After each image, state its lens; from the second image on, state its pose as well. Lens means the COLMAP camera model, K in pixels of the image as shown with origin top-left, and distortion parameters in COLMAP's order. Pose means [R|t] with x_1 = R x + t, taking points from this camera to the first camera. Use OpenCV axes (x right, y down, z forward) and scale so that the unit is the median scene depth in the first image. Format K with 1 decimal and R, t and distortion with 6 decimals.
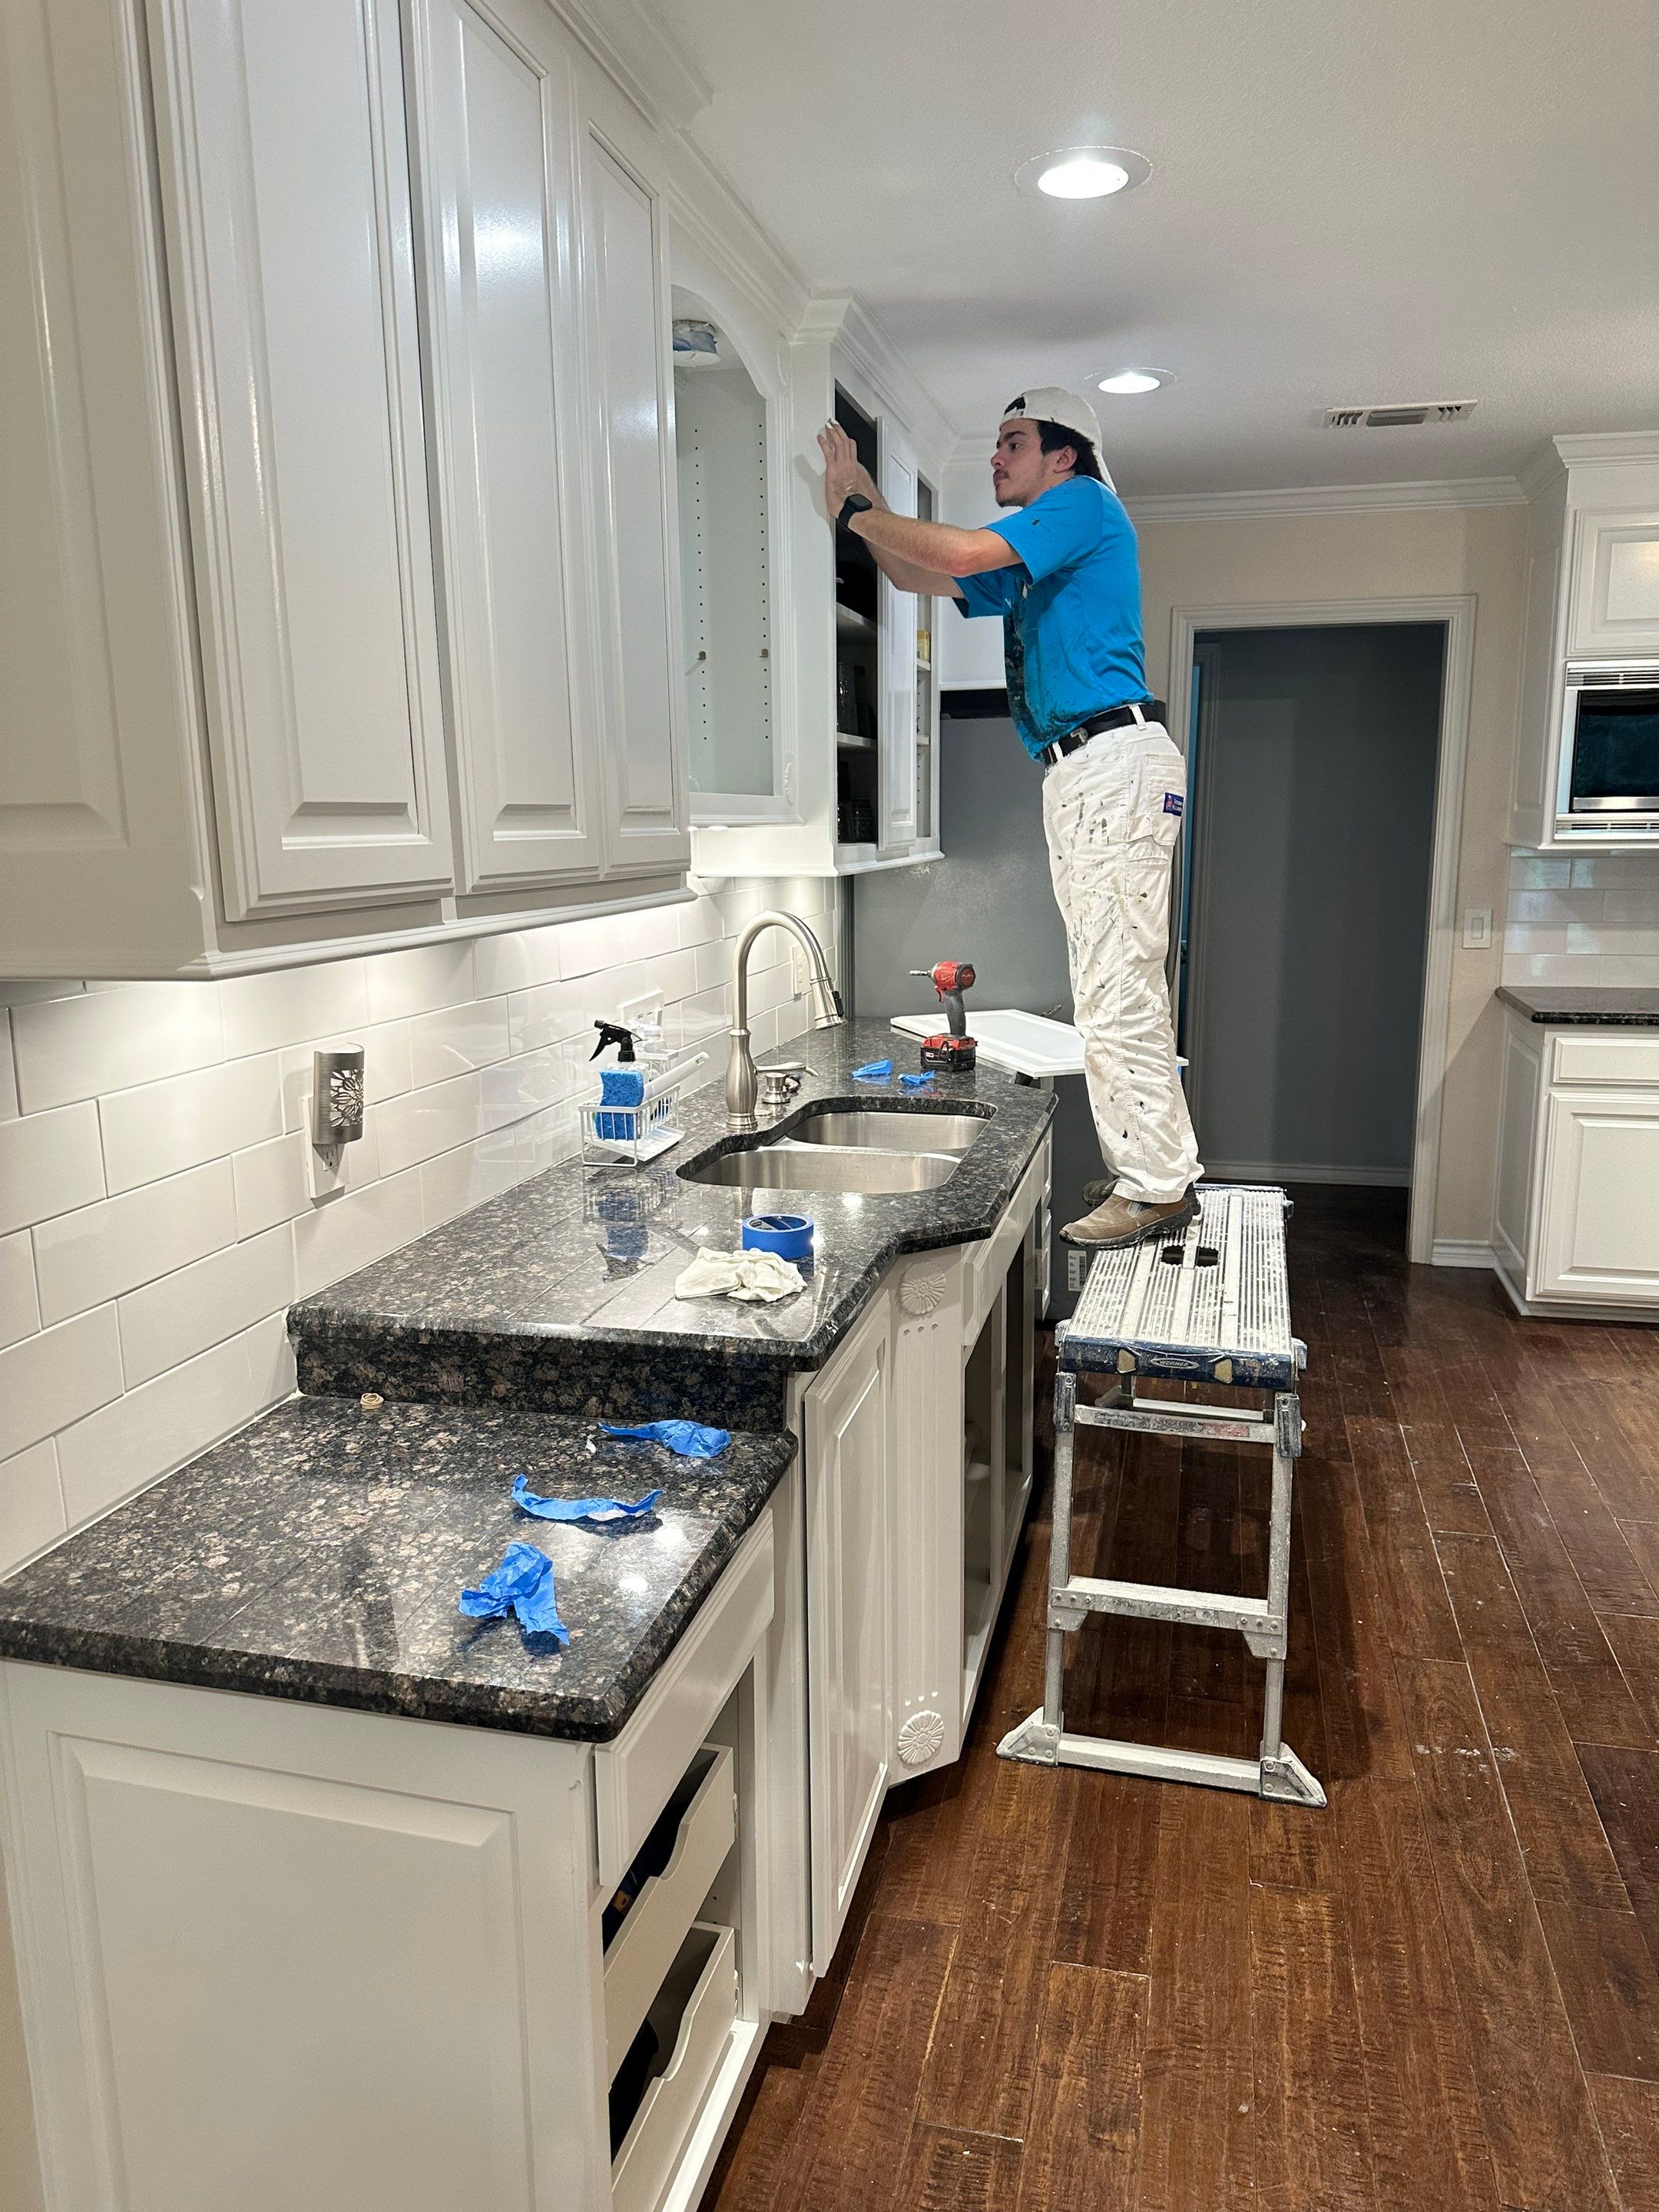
lens RADIAL K [[1559.2, 0, 829.5], [0, 1559.2, 1106.0], [0, 0, 1]] dist [0.083793, -0.101389]
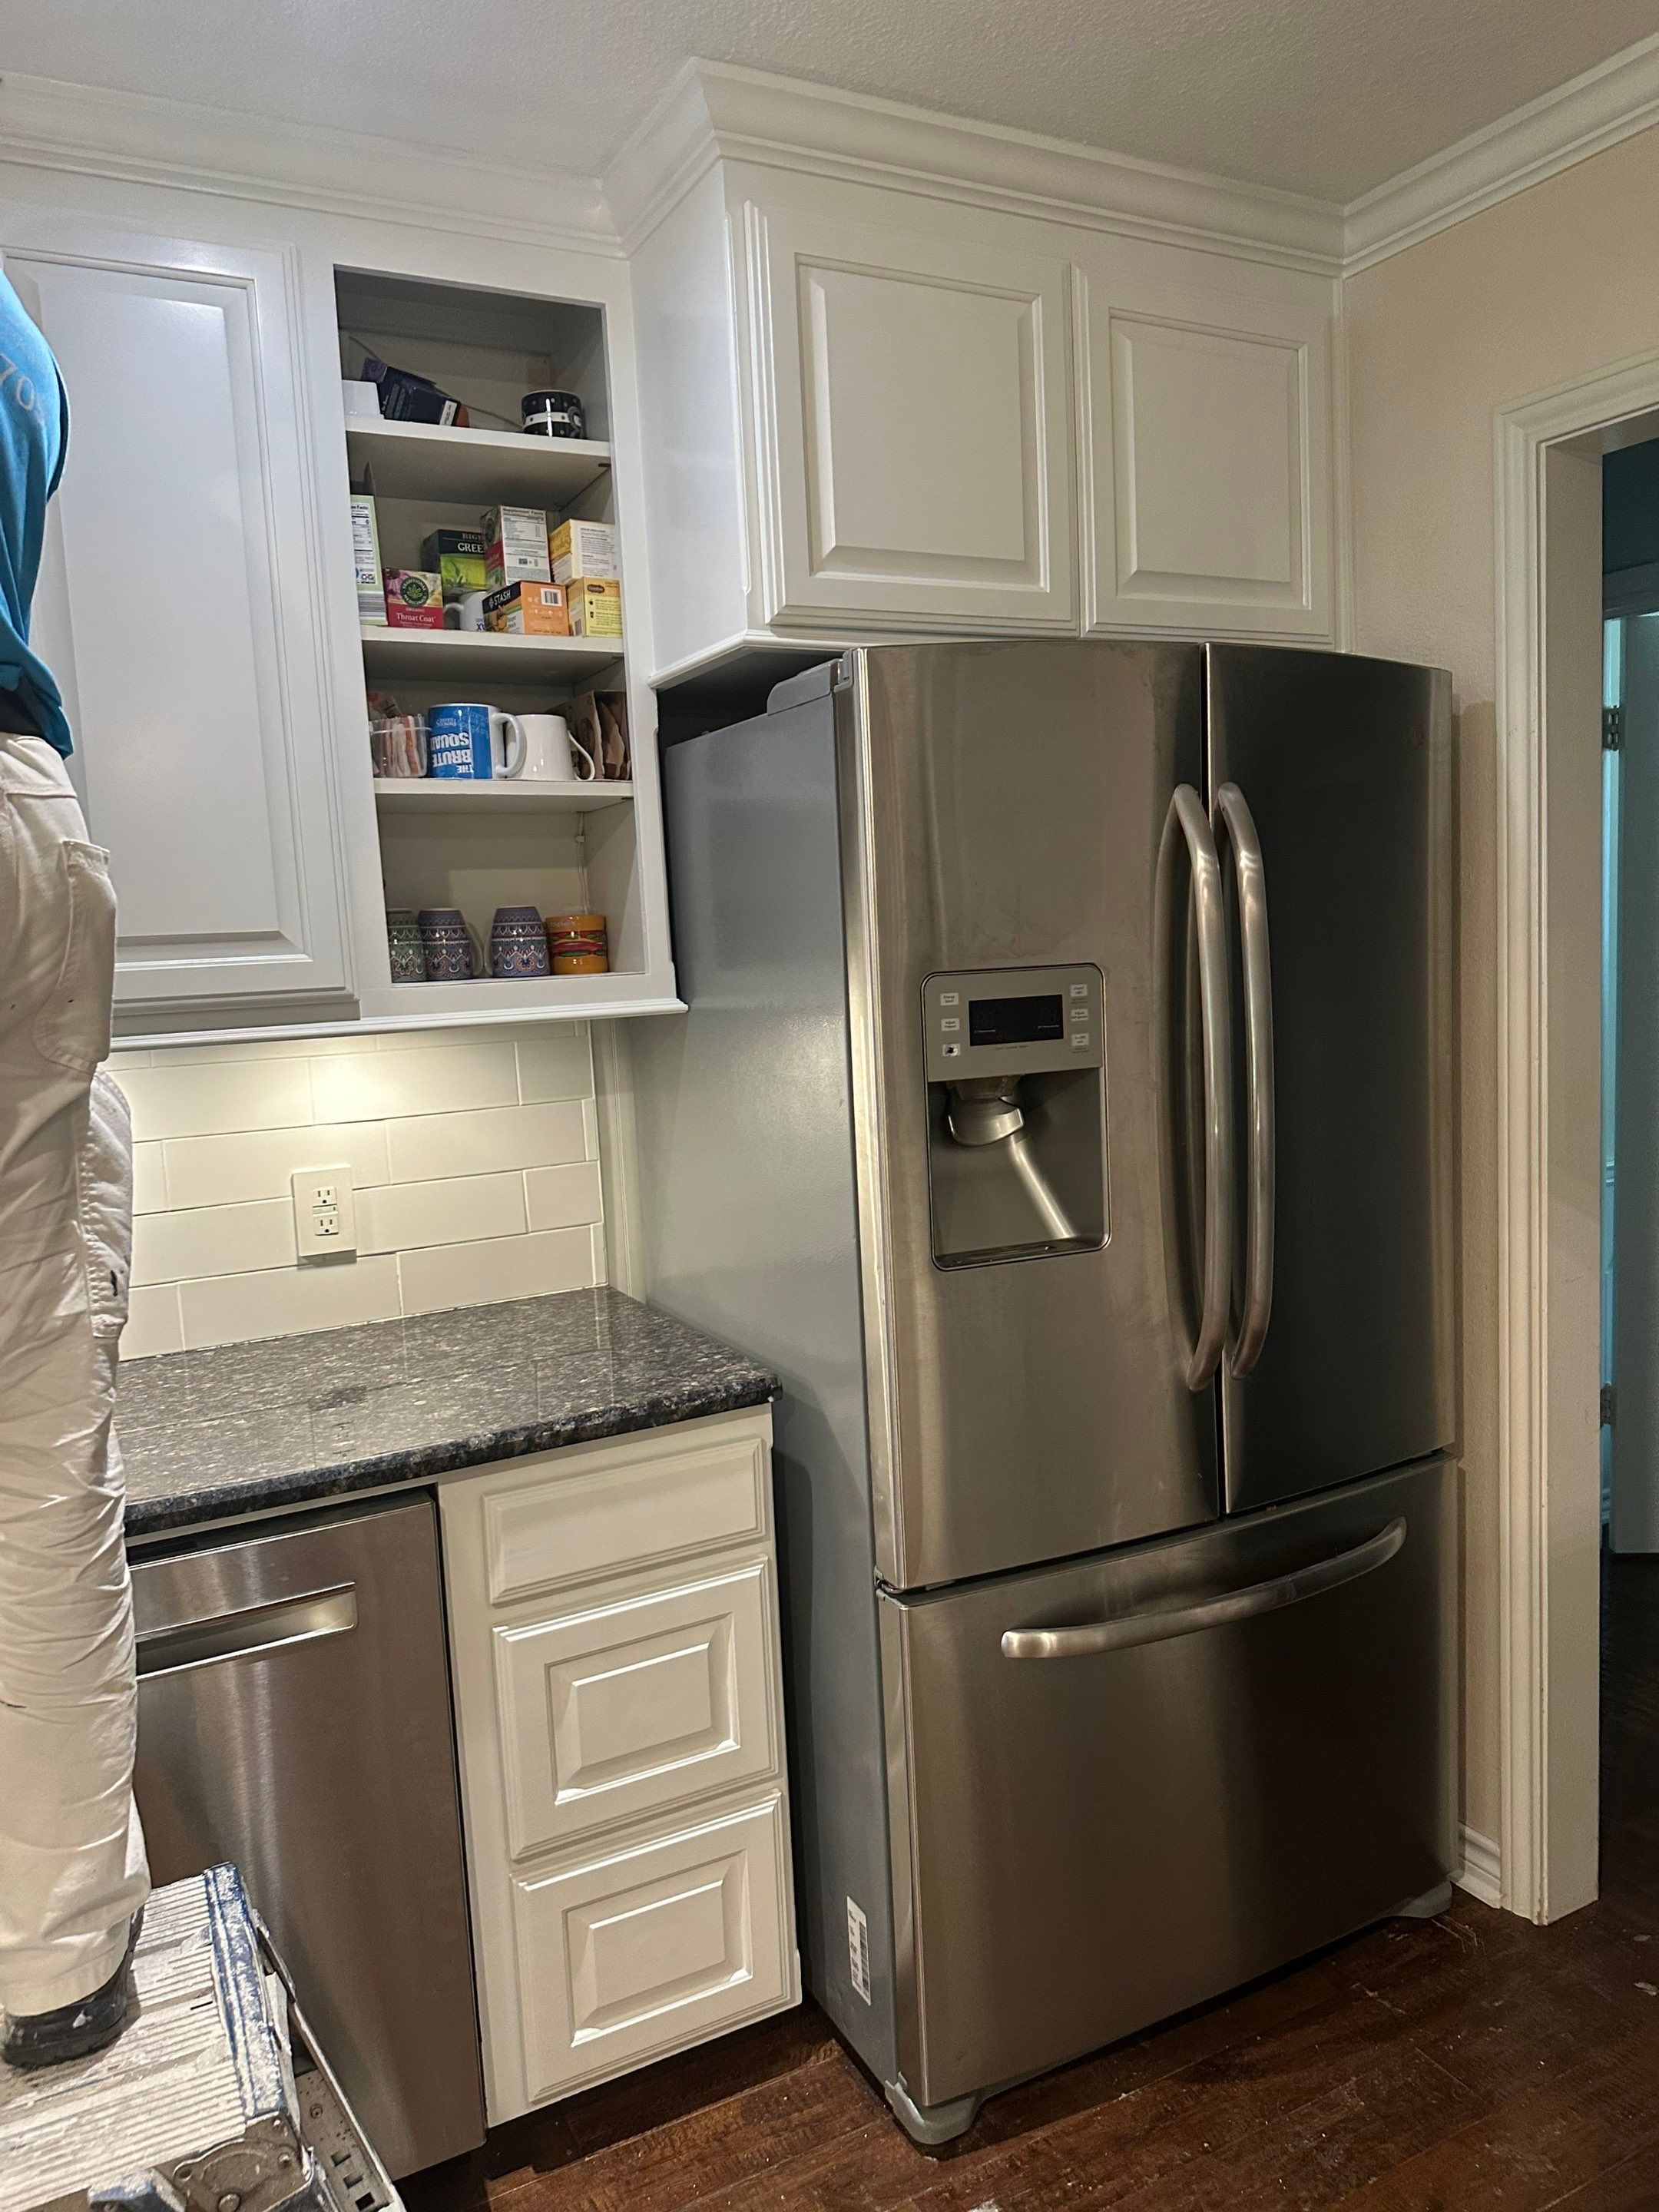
lens RADIAL K [[1566.3, 0, 849.5], [0, 1566.3, 1097.7], [0, 0, 1]] dist [0.092306, -0.149960]
pose [[0.662640, 0.058933, -0.746616, 0.653127], [-0.096577, 0.995300, -0.007152, -0.177143], [0.742685, 0.076845, 0.665217, 0.939831]]
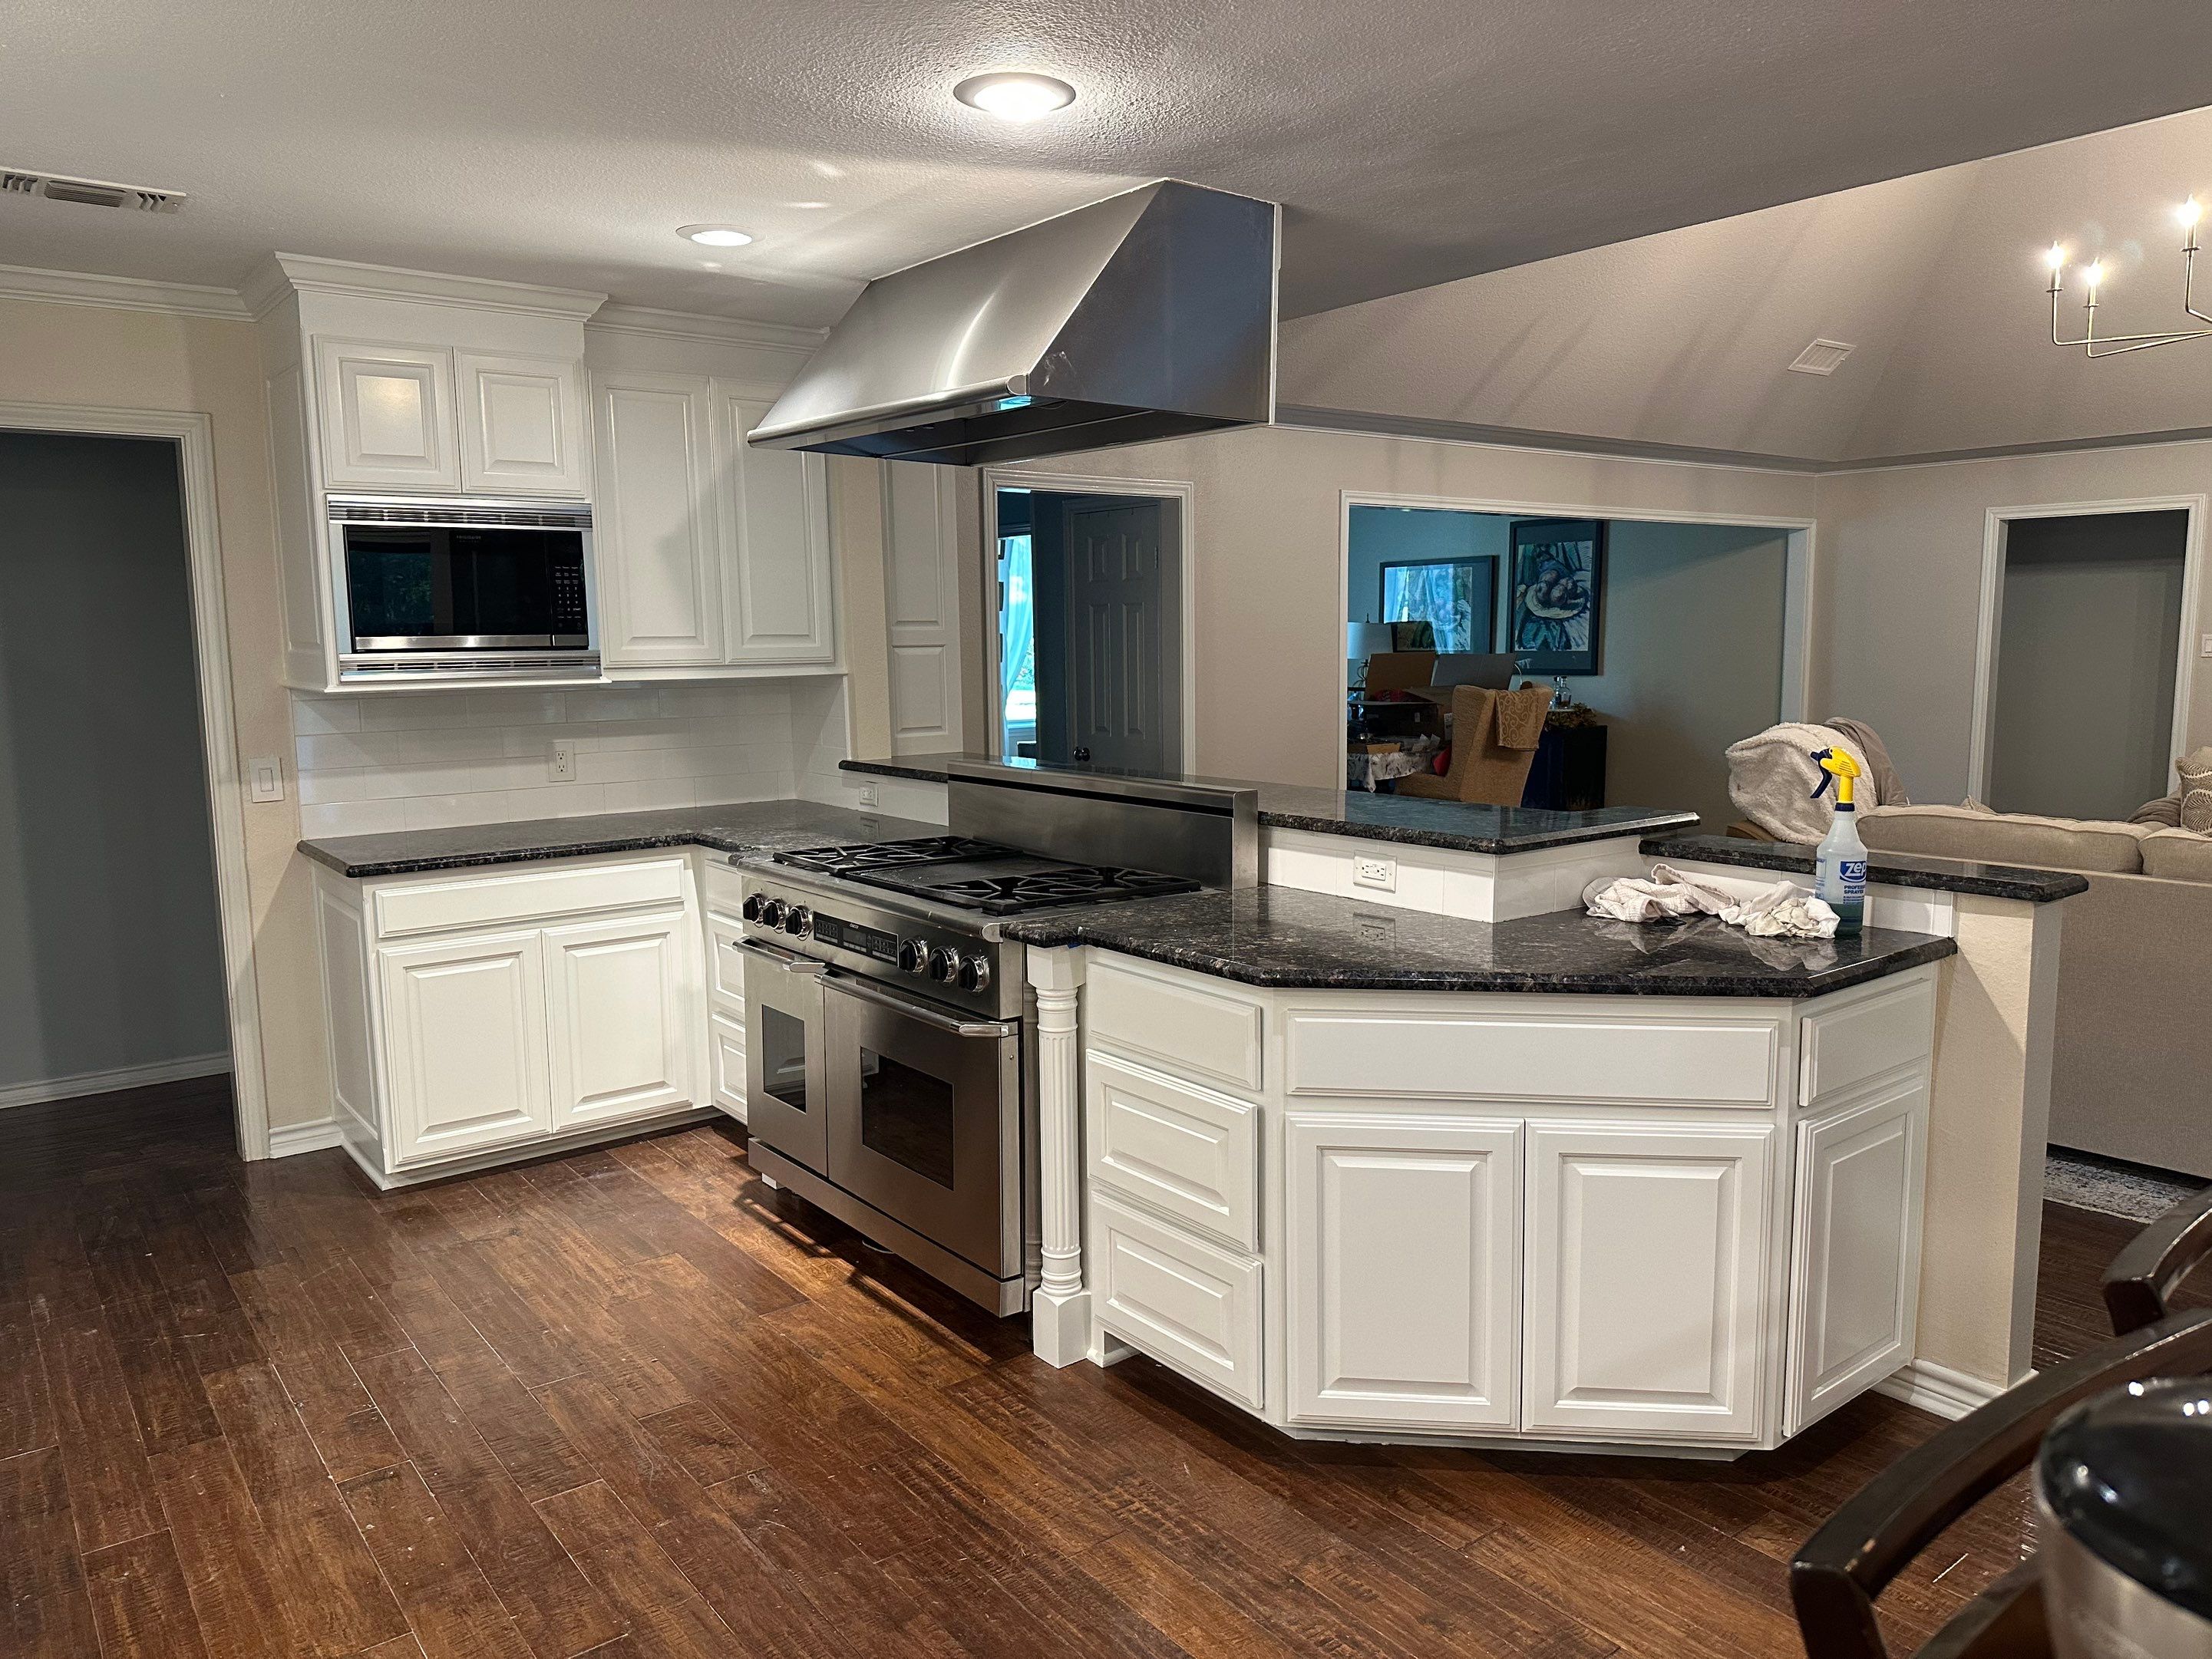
lens RADIAL K [[1551.8, 0, 1109.6], [0, 1551.8, 842.3], [0, 0, 1]] dist [0.083371, -0.113040]
pose [[0.624593, -0.103956, 0.774001, 0.017288], [0.150444, 0.988553, 0.011370, -0.022886], [-0.766323, 0.109342, 0.633083, 0.100517]]
